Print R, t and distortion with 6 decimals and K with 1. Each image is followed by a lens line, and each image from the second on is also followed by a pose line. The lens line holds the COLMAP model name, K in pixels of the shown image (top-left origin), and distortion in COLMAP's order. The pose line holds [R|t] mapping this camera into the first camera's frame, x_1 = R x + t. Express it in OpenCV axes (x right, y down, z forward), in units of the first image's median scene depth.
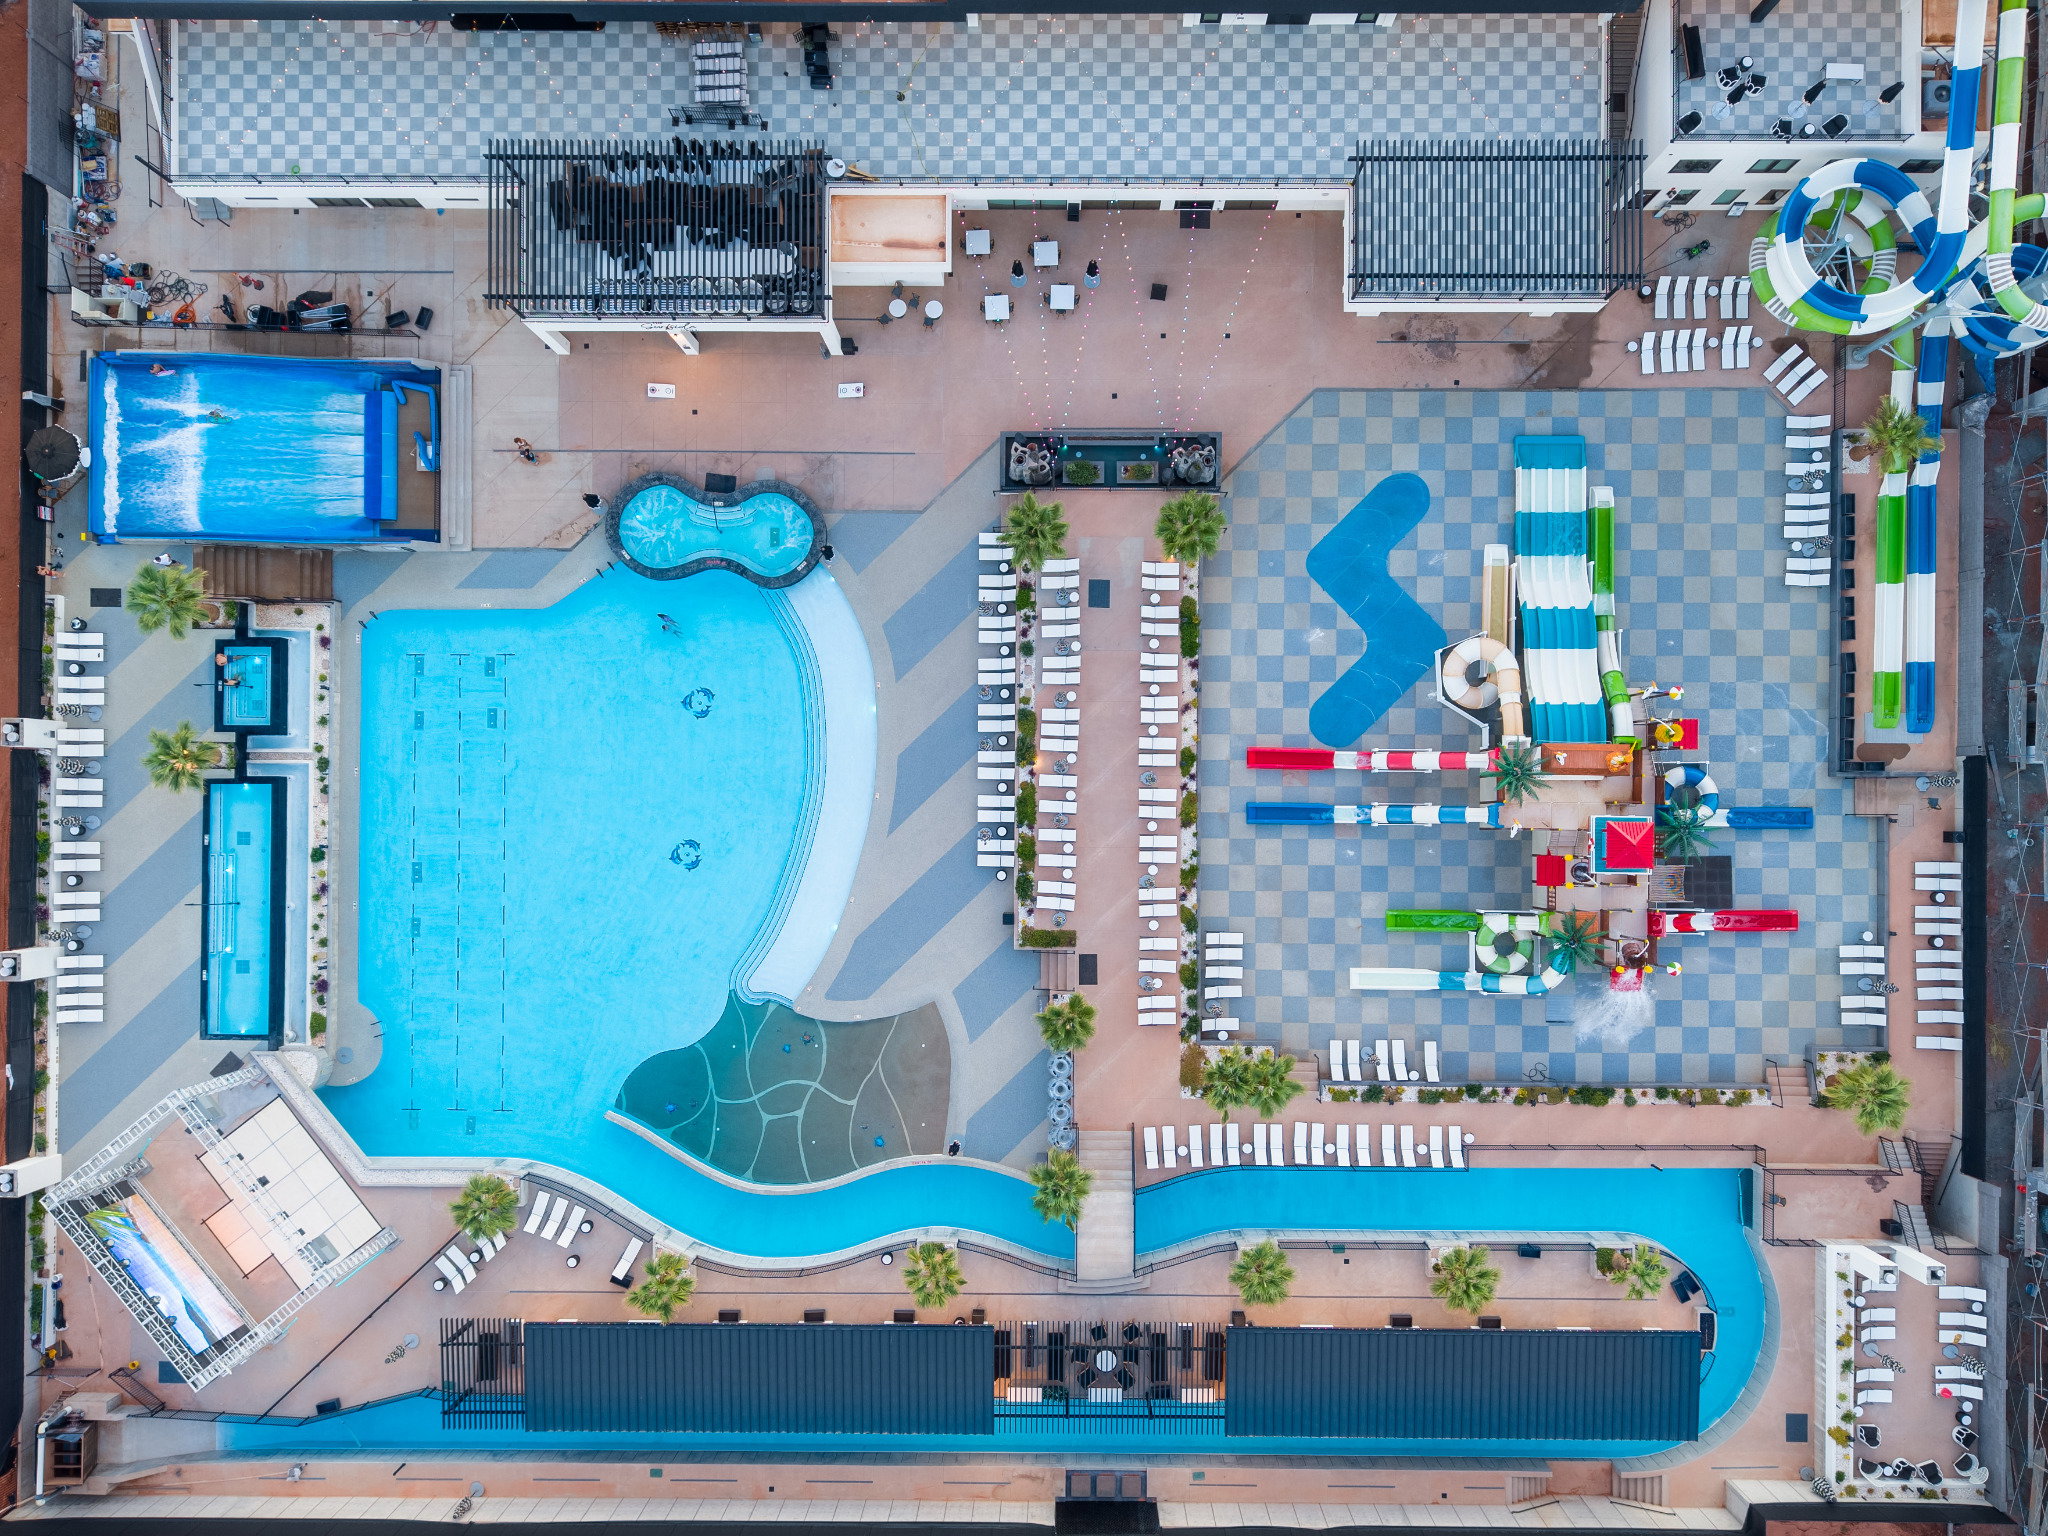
lens RADIAL K [[1359.8, 0, 1023.9], [0, 1359.8, 783.2], [0, 0, 1]] dist [0.021622, -0.019911]
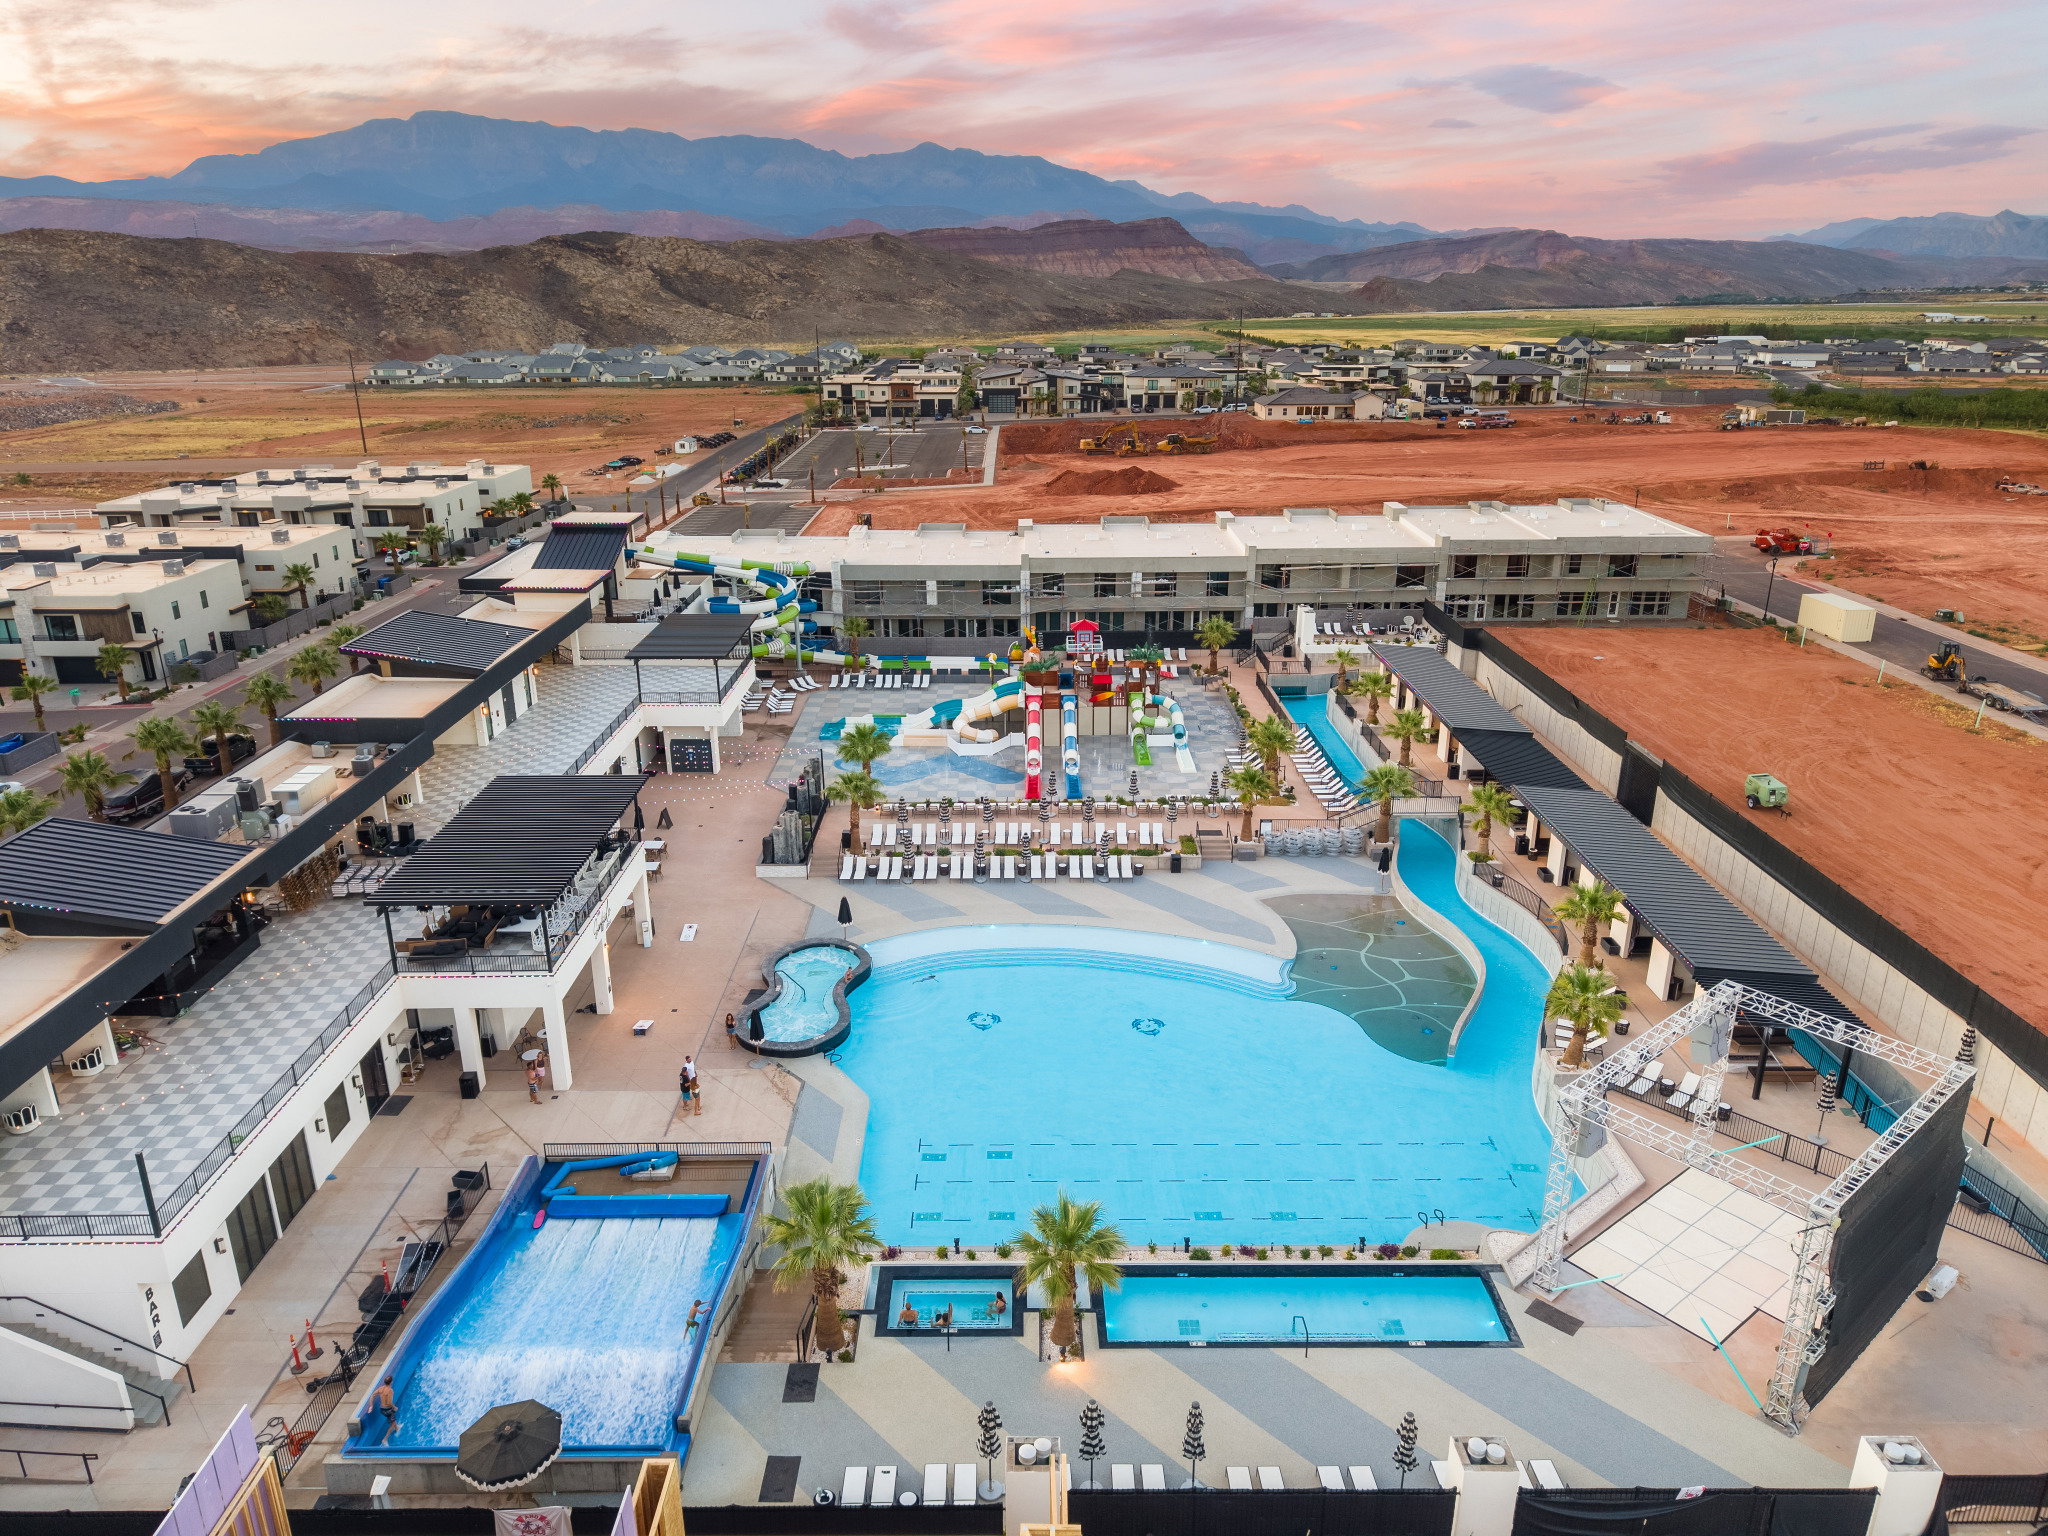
lens RADIAL K [[1359.8, 0, 1020.8], [0, 1359.8, 780.9], [0, 0, 1]] dist [0.021622, -0.019911]
pose [[-0.010658, -0.342312, 0.939526, -1.068686], [0.999942, -0.001999, 0.010615, -0.044187], [-0.001755, 0.939584, 0.342313, 0.537079]]
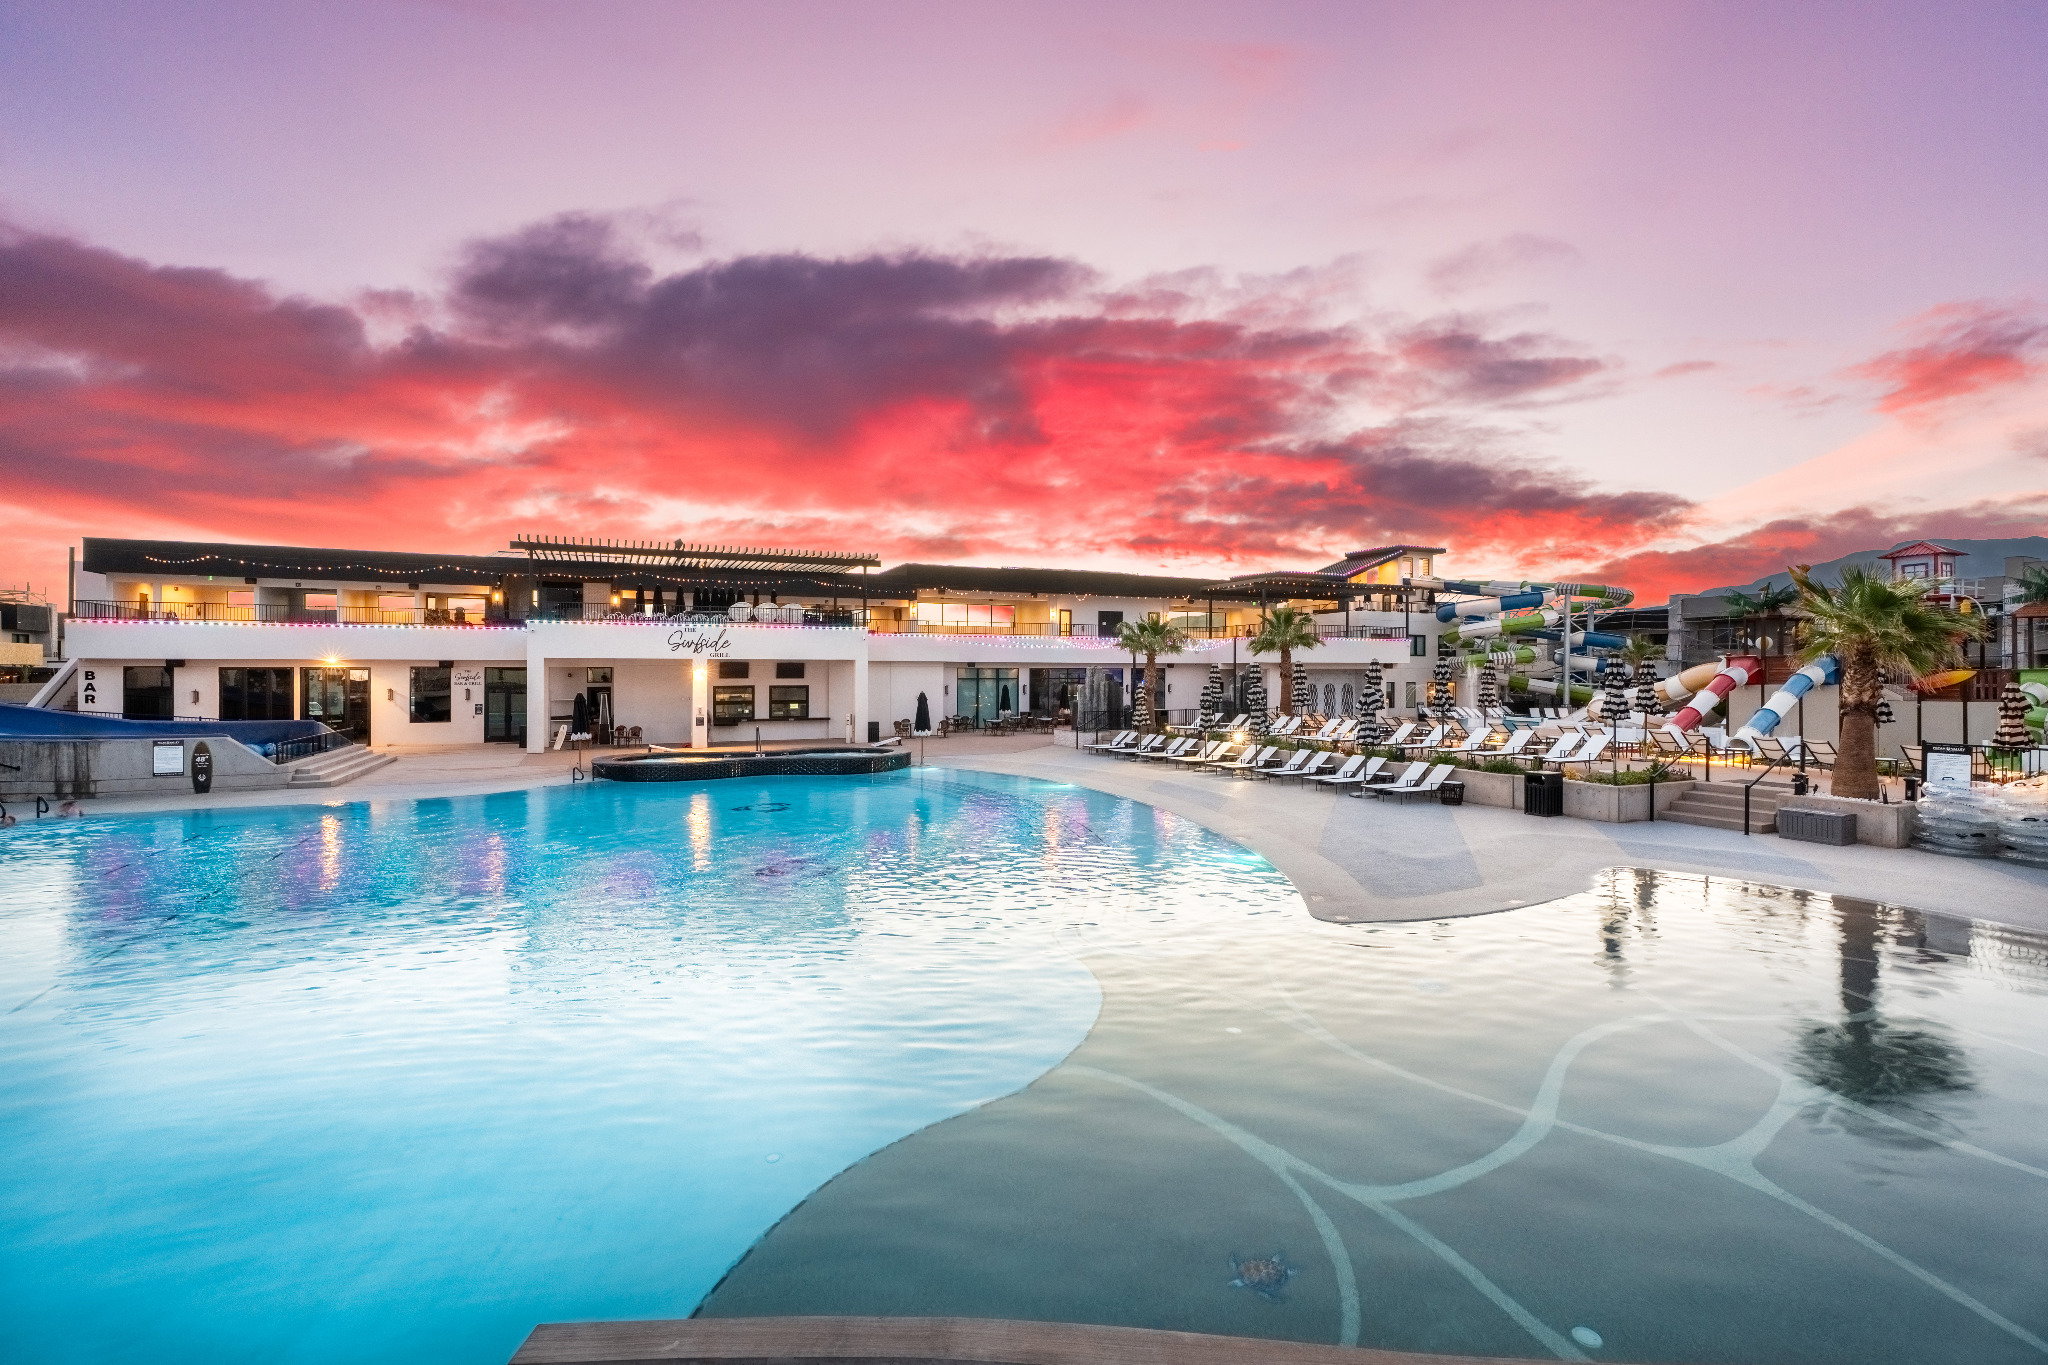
lens RADIAL K [[903.7, 0, 1011.3], [0, 903.7, 668.8], [0, 0, 1]] dist [0.003387, 0.000246]
pose [[0.907548, -0.005863, 0.419907, -0.299899], [0.419913, -0.000166, -0.907564, 0.302641], [0.005391, 0.999983, 0.002312, 0.956323]]
